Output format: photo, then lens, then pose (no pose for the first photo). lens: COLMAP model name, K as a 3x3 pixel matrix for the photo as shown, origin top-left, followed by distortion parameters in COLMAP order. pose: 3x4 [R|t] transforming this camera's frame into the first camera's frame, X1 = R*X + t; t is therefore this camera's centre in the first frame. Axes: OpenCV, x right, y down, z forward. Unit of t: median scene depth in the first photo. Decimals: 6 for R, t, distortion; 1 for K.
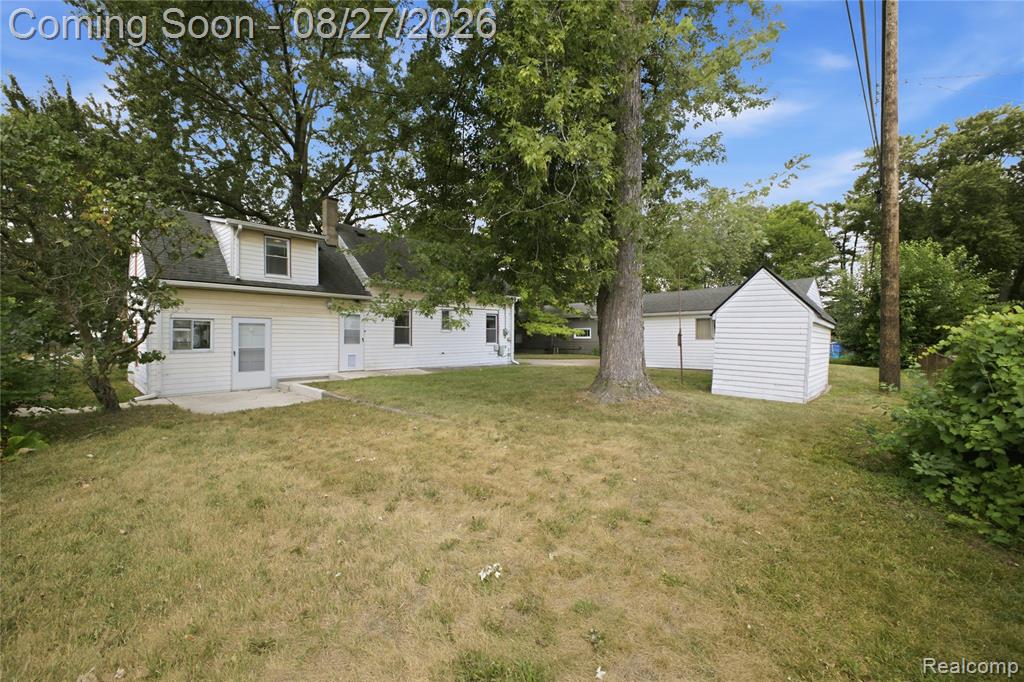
lens RADIAL K [[413.9, 0, 489.4], [0, 413.9, 335.6], [0, 0, 1]] dist [0.010318, 0.000037]
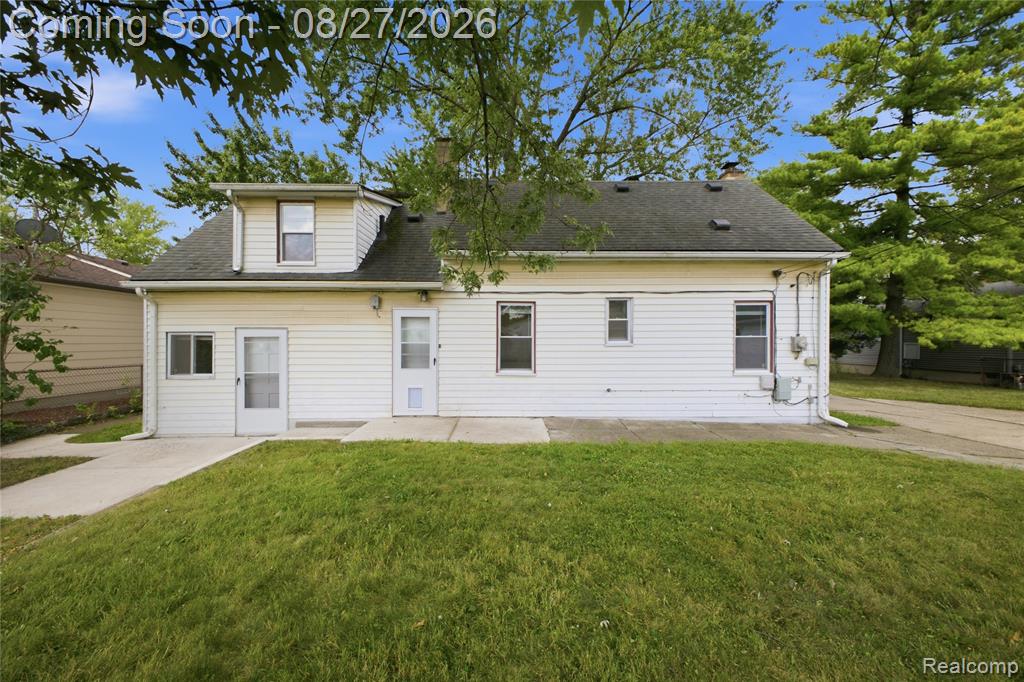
lens RADIAL K [[413.9, 0, 489.4], [0, 413.9, 335.6], [0, 0, 1]] dist [0.010318, 0.000037]
pose [[0.726395, -0.015360, -0.687106, 0.121670], [0.005848, 0.999852, -0.016169, -0.014281], [0.687253, 0.007727, 0.726377, 0.605227]]
